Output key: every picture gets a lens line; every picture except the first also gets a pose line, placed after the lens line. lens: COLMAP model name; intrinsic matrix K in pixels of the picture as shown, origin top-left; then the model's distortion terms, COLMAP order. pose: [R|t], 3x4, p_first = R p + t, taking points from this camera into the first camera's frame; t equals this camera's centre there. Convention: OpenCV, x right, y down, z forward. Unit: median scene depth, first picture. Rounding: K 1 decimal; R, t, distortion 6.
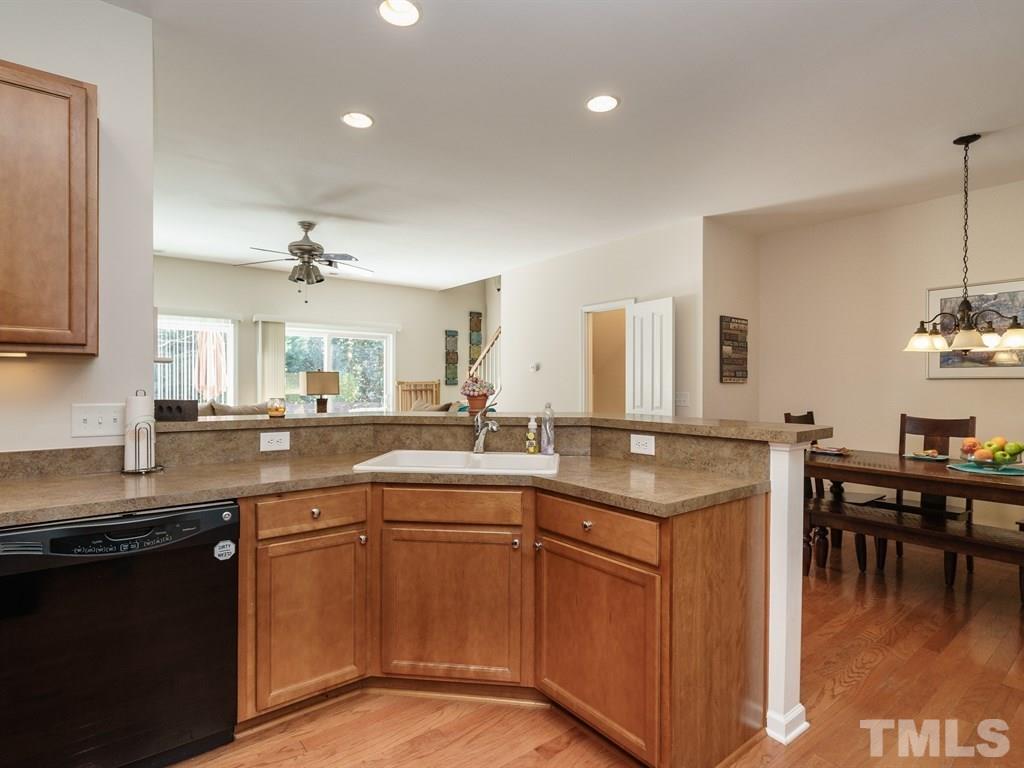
lens RADIAL K [[517.6, 0, 510.1], [0, 517.6, 385.6], [0, 0, 1]] dist [-0.008450, 0.005657]
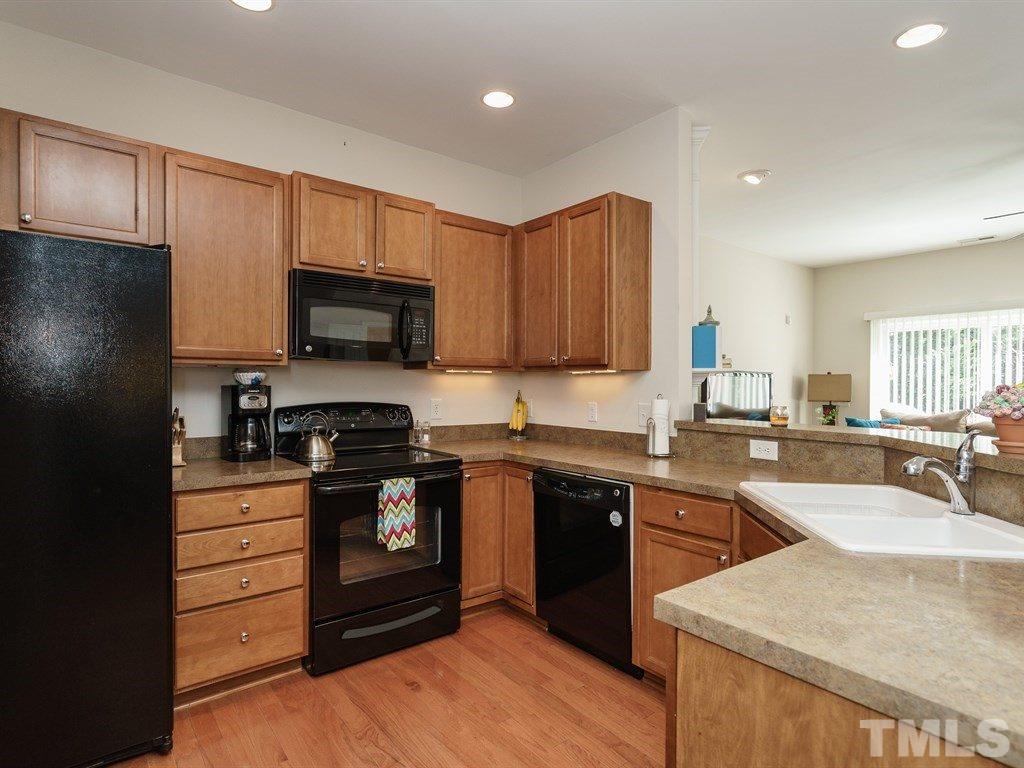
lens RADIAL K [[546.2, 0, 509.4], [0, 546.2, 388.3], [0, 0, 1]] dist [-0.006656, 0.001670]
pose [[0.017063, 0.008415, -0.999819, 0.510047], [-0.011564, 0.999899, 0.008219, -0.010987], [0.999788, 0.011422, 0.017159, 0.440887]]
